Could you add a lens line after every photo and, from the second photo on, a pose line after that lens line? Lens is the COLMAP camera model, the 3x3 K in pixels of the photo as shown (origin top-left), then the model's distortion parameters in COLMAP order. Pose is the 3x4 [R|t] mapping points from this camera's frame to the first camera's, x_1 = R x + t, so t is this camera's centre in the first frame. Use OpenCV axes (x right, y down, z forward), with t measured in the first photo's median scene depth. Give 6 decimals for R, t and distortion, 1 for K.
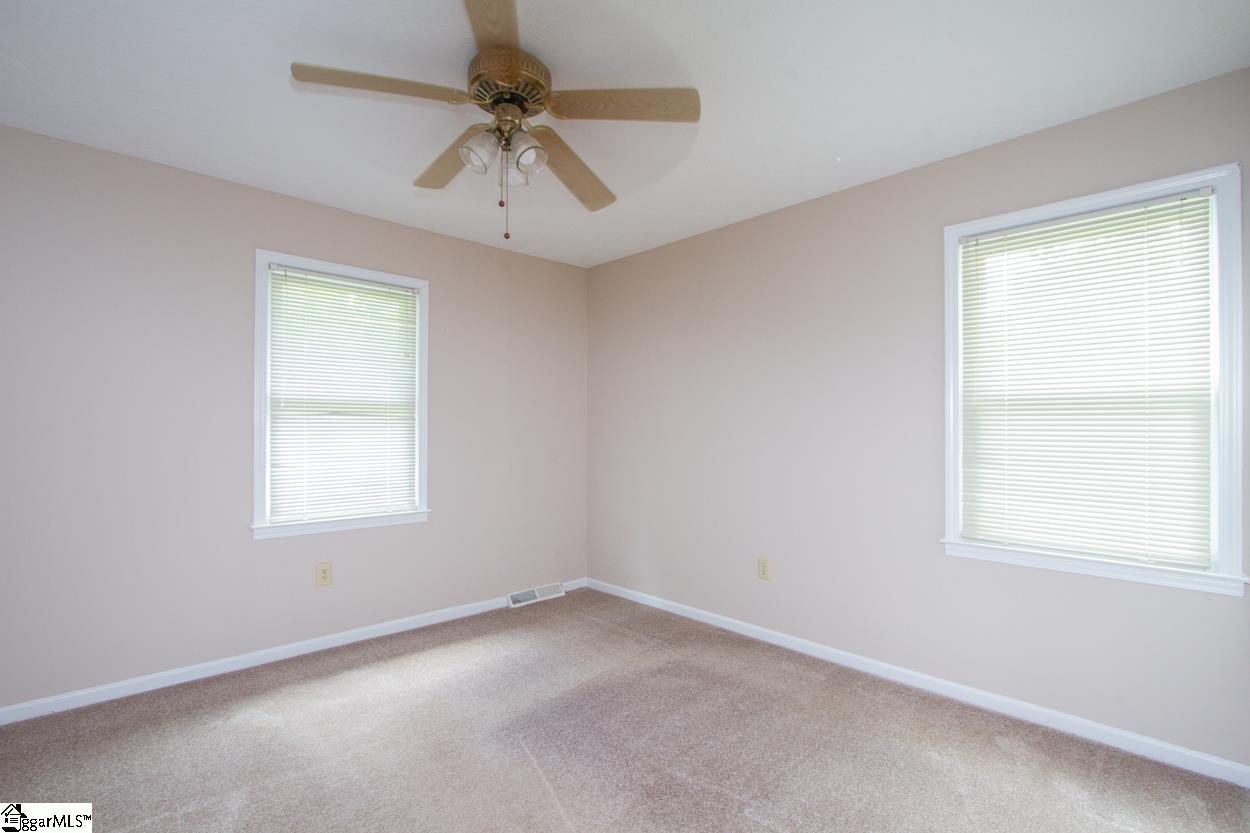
lens RADIAL K [[589.2, 0, 625.7], [0, 589.2, 425.2], [0, 0, 1]] dist [0.000042, -0.000381]
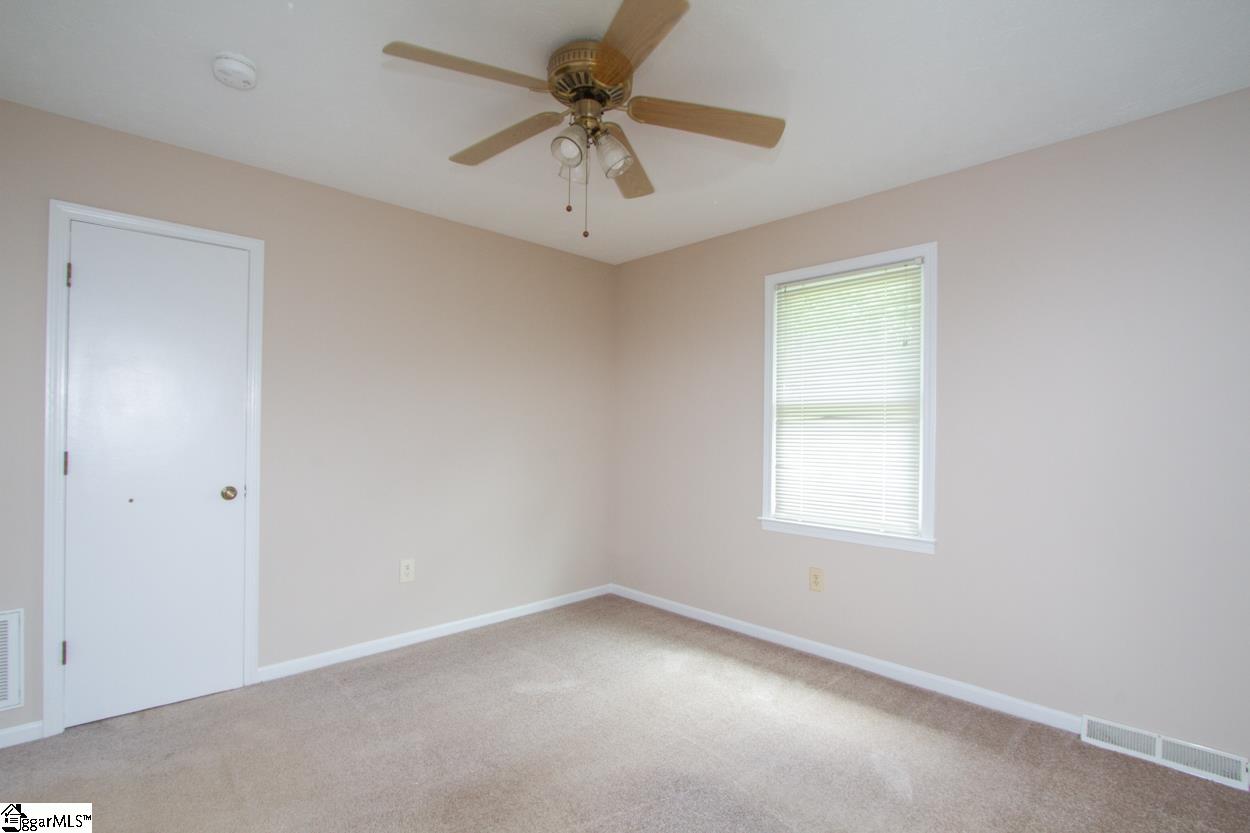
lens RADIAL K [[589.2, 0, 625.7], [0, 589.2, 425.2], [0, 0, 1]] dist [0.000042, -0.000381]
pose [[0.002621, -0.014792, -0.999887, 0.479225], [0.001431, 0.999890, -0.014788, 0.006412], [0.999996, -0.001392, 0.002642, 0.664532]]
